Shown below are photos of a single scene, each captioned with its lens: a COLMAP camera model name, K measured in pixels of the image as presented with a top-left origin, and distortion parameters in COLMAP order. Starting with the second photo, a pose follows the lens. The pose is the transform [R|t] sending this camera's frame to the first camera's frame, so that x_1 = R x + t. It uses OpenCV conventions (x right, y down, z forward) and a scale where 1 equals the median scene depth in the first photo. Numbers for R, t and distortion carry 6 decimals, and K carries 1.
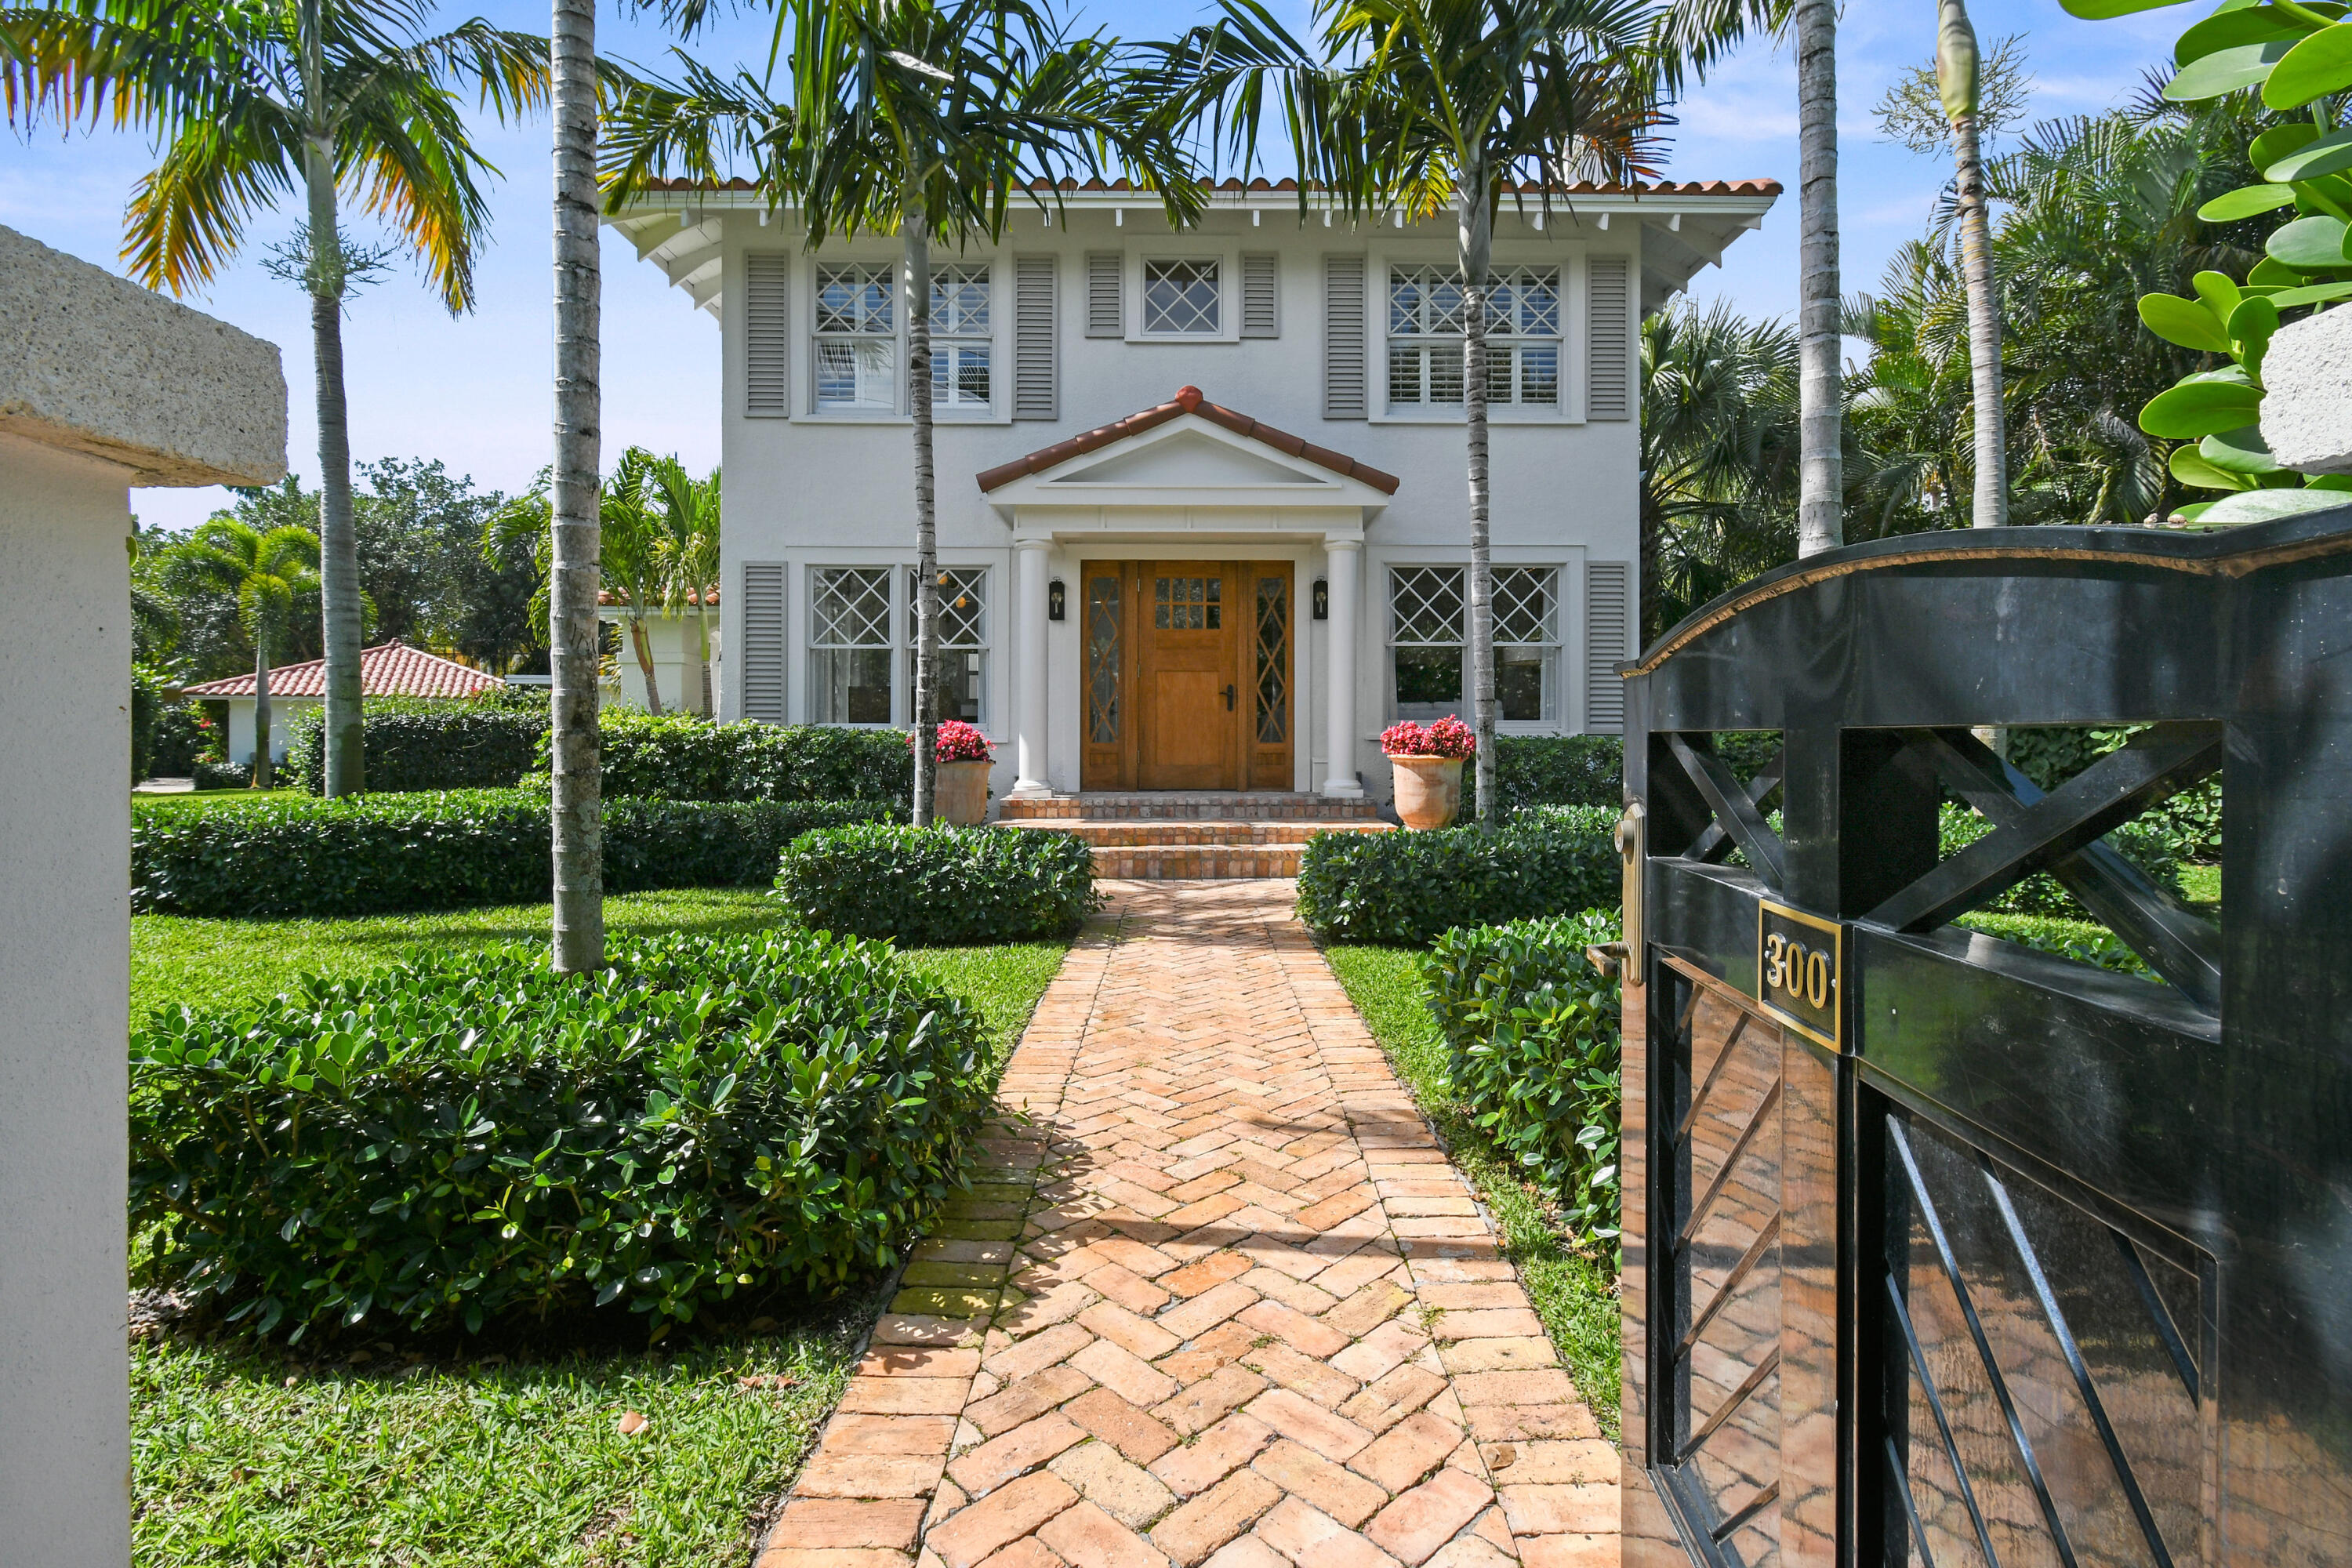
lens RADIAL K [[1106.7, 0, 1195.2], [0, 1106.7, 753.8], [0, 0, 1]] dist [0.002018, 0.000521]
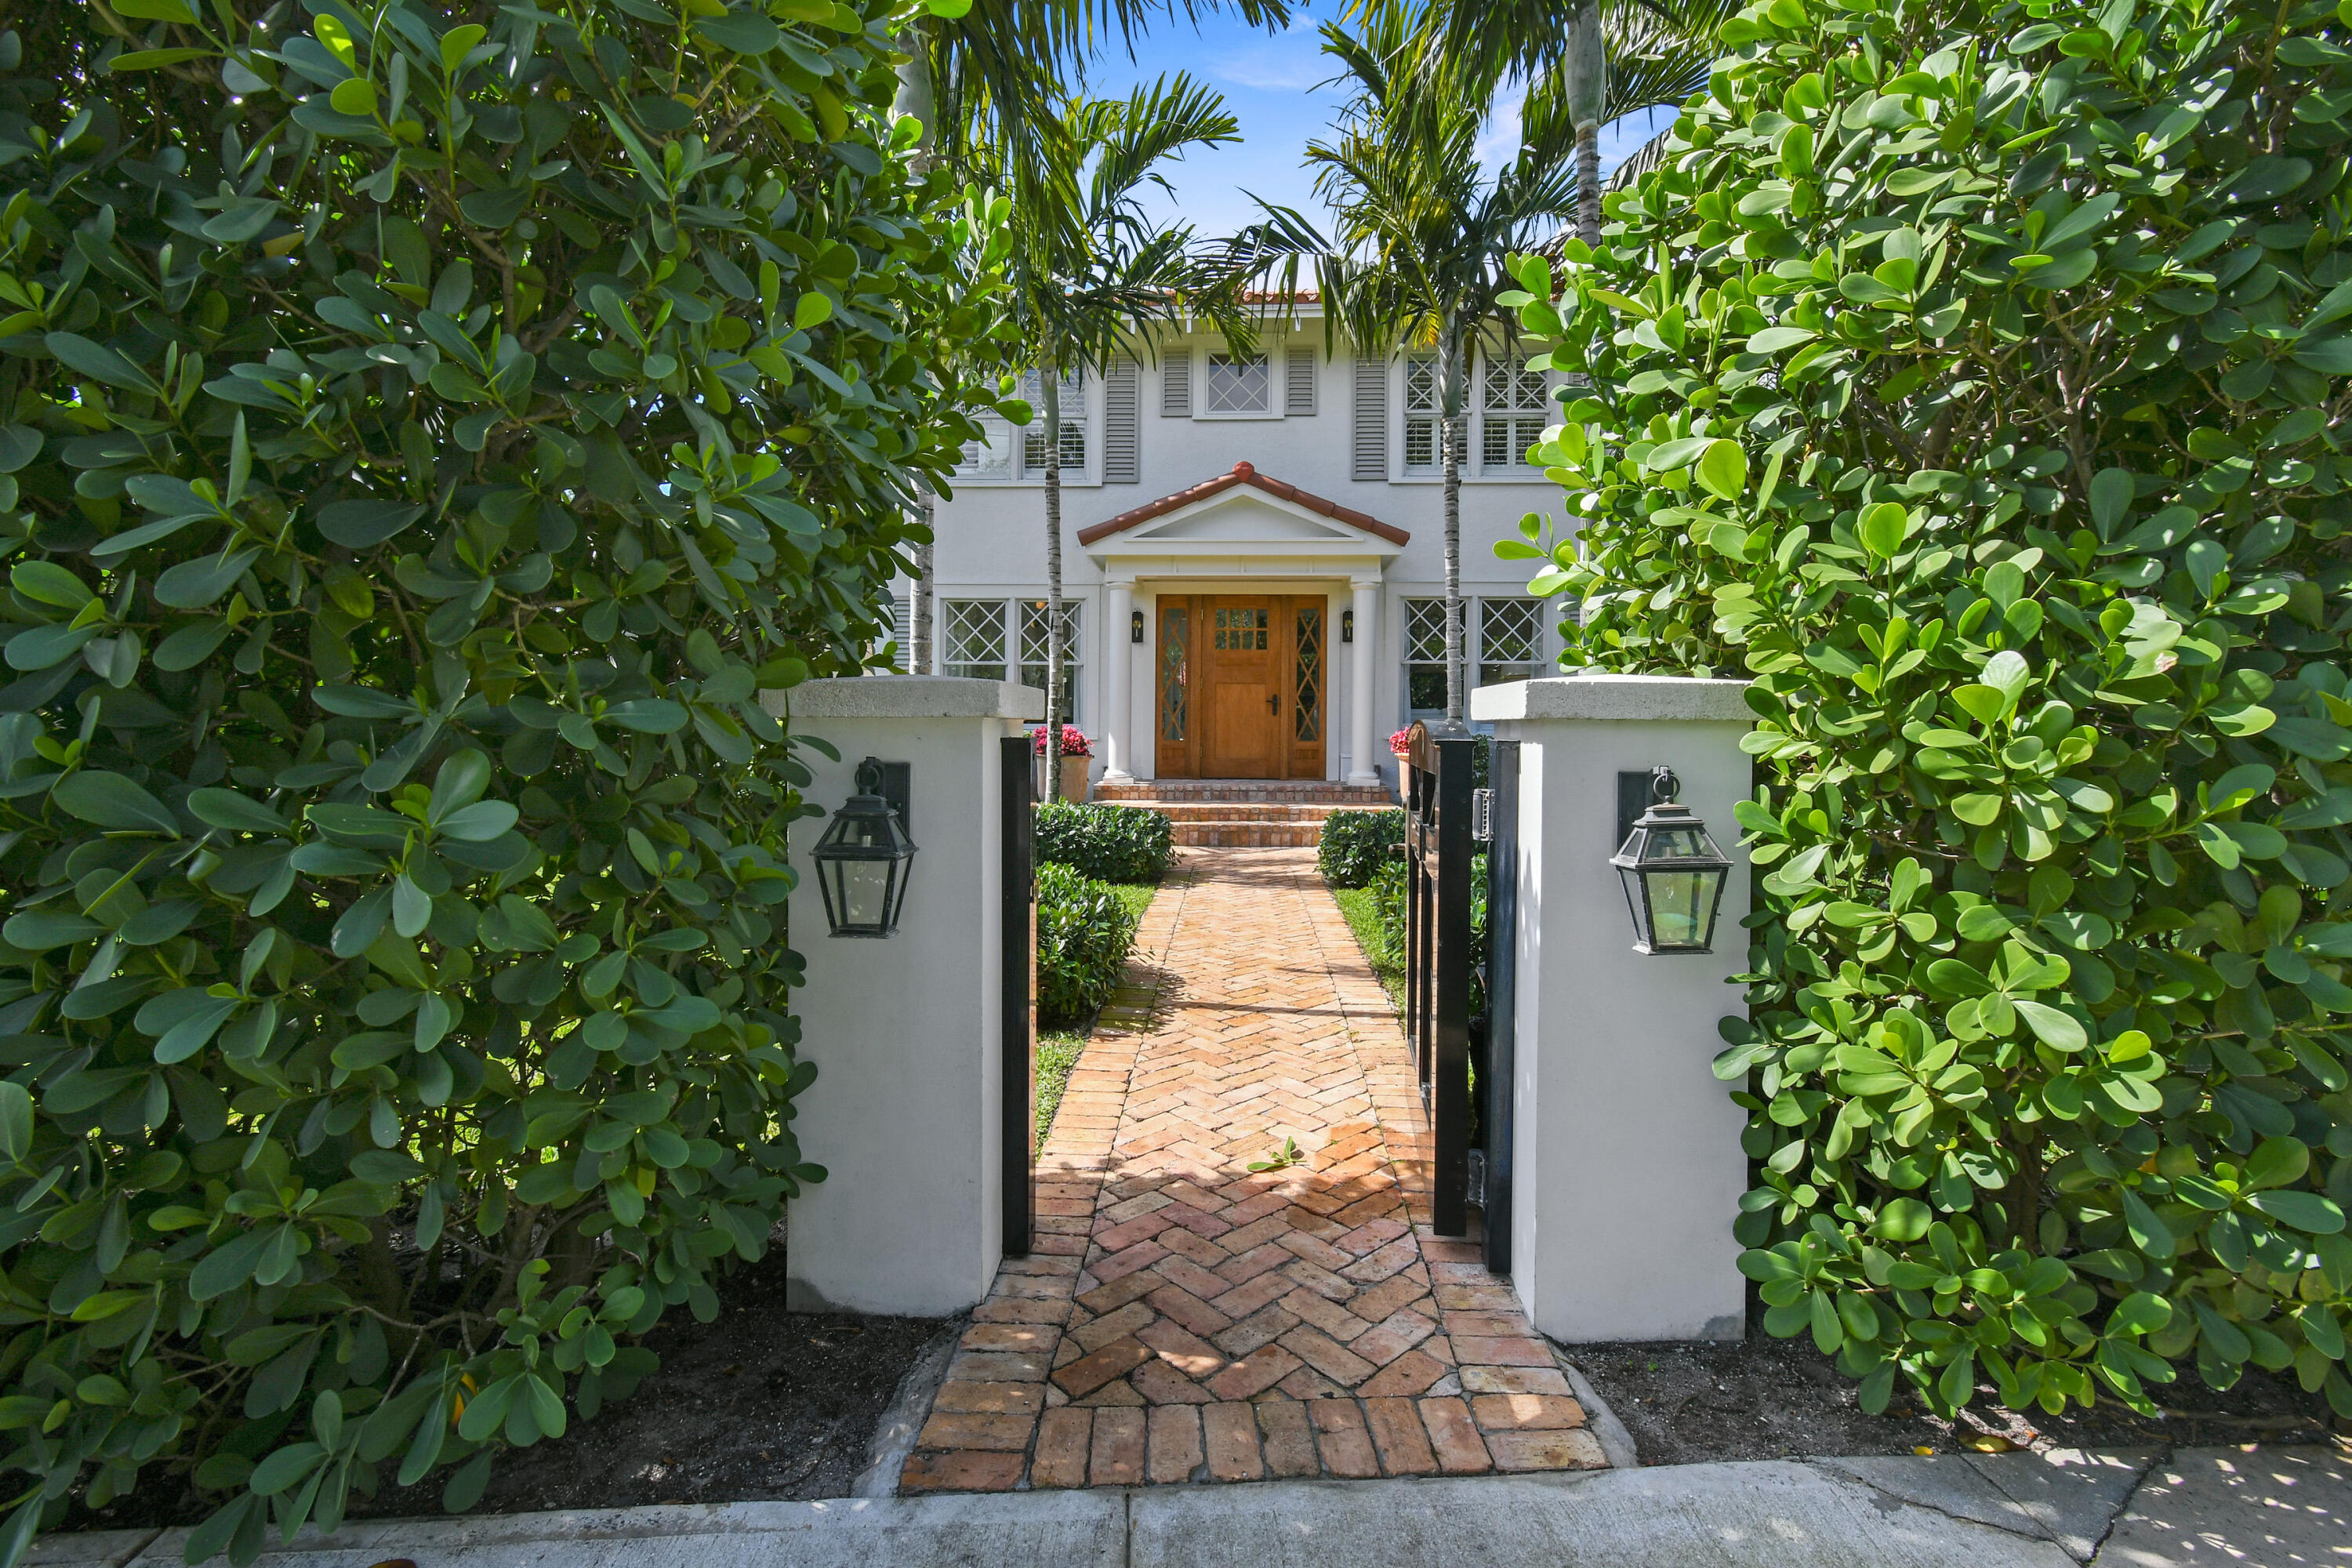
lens RADIAL K [[1066.0, 0, 1182.2], [0, 1066.0, 755.7], [0, 0, 1]] dist [0.001382, 0.000011]
pose [[0.998043, 0.007484, -0.062076, 0.002565], [-0.006641, 0.999883, 0.013785, -0.010282], [0.062172, -0.013346, 0.997976, -0.228701]]
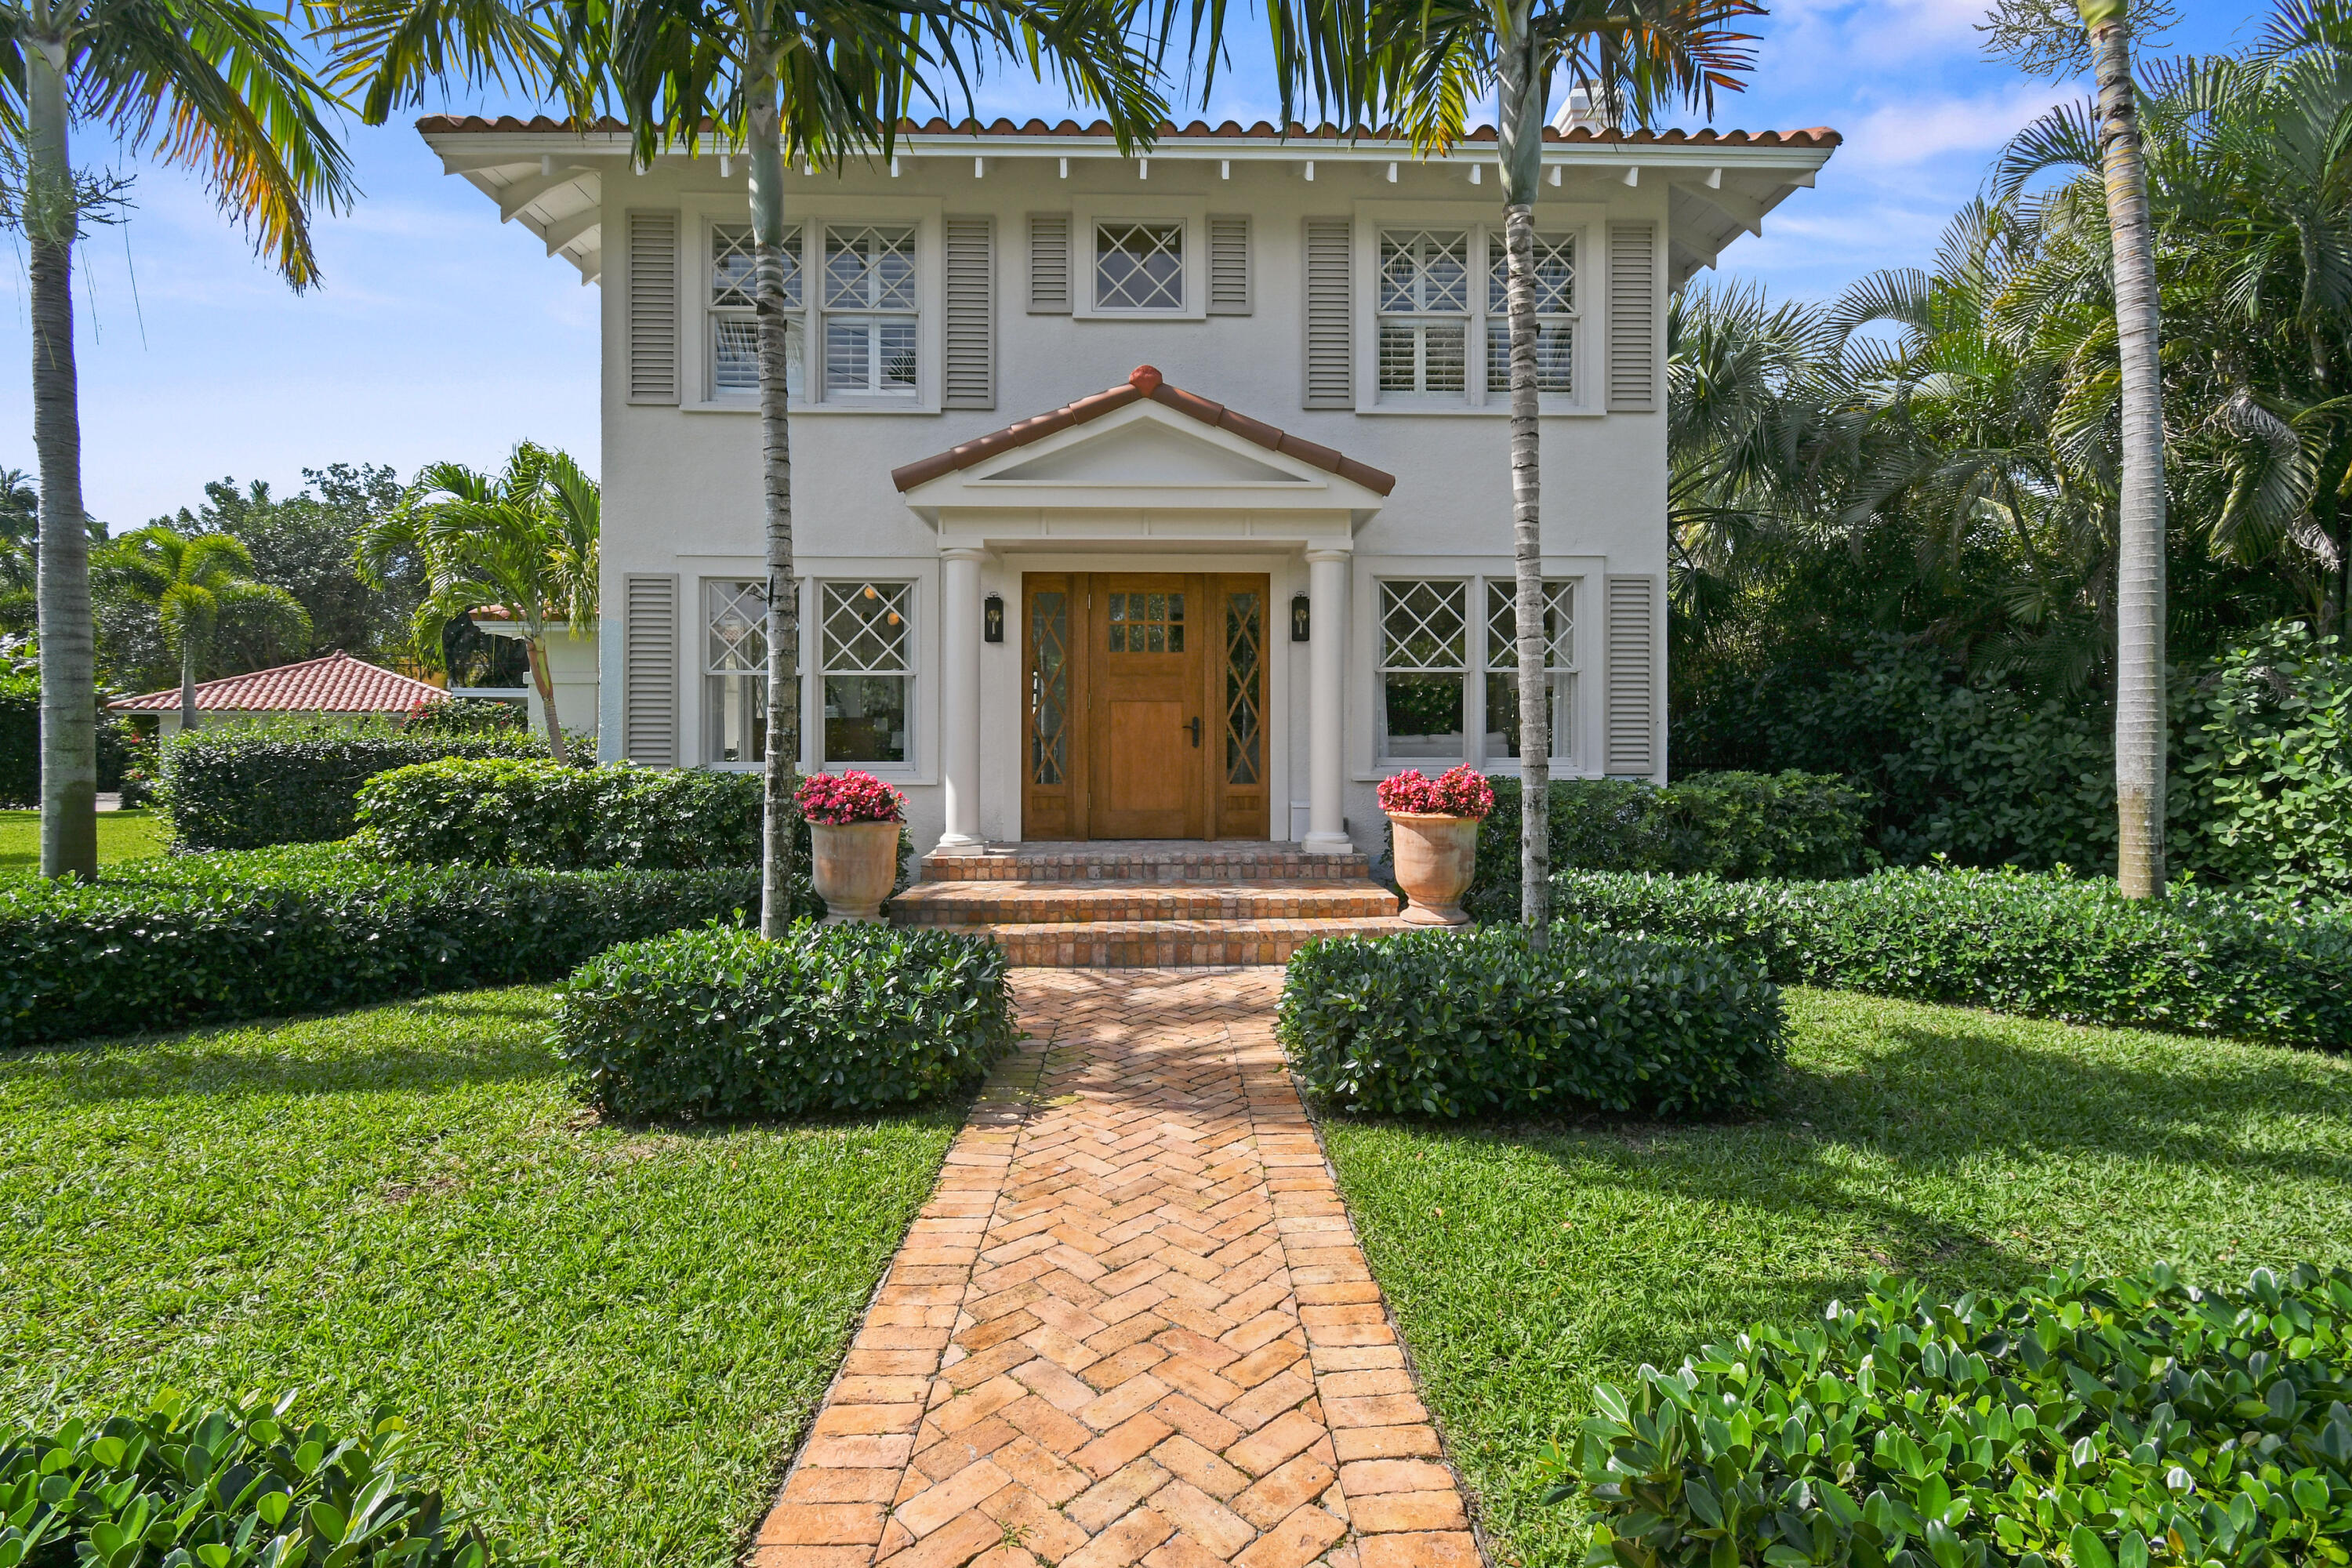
lens RADIAL K [[1066.0, 0, 1182.2], [0, 1066.0, 755.7], [0, 0, 1]] dist [0.001382, 0.000011]
pose [[0.999908, -0.000943, 0.013510, 0.010721], [0.000942, 1.000000, 0.000041, -0.035795], [-0.013510, -0.000029, 0.999909, 0.187999]]
